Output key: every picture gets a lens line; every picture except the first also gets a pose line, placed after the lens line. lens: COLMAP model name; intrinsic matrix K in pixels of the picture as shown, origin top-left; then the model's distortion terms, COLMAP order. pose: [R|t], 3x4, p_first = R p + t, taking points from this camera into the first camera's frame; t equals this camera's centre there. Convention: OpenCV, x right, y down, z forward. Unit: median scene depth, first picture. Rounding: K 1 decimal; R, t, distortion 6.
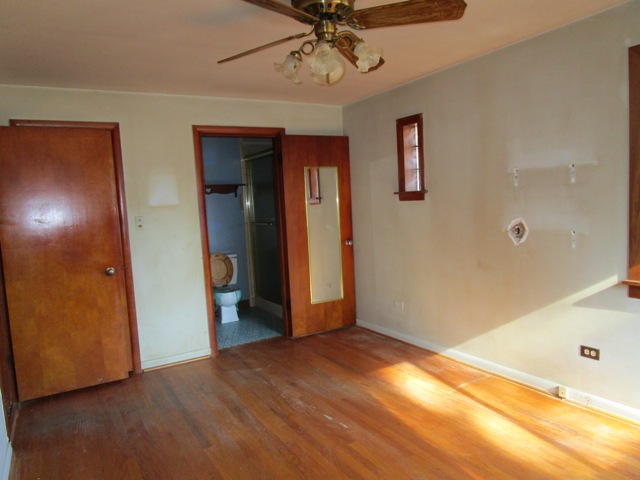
lens RADIAL K [[447.8, 0, 321.8], [0, 447.8, 238.0], [0, 0, 1]] dist [-0.028679, -0.000281]
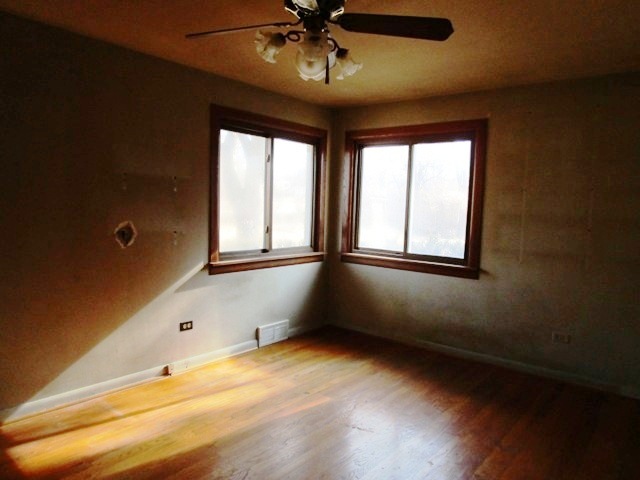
lens RADIAL K [[447.8, 0, 316.5], [0, 447.8, 240.0], [0, 0, 1]] dist [-0.028679, -0.000281]
pose [[-0.325370, -0.024417, 0.945272, -0.718299], [0.067912, 0.996482, 0.049116, -0.025483], [-0.943145, 0.080176, -0.322567, 1.027878]]
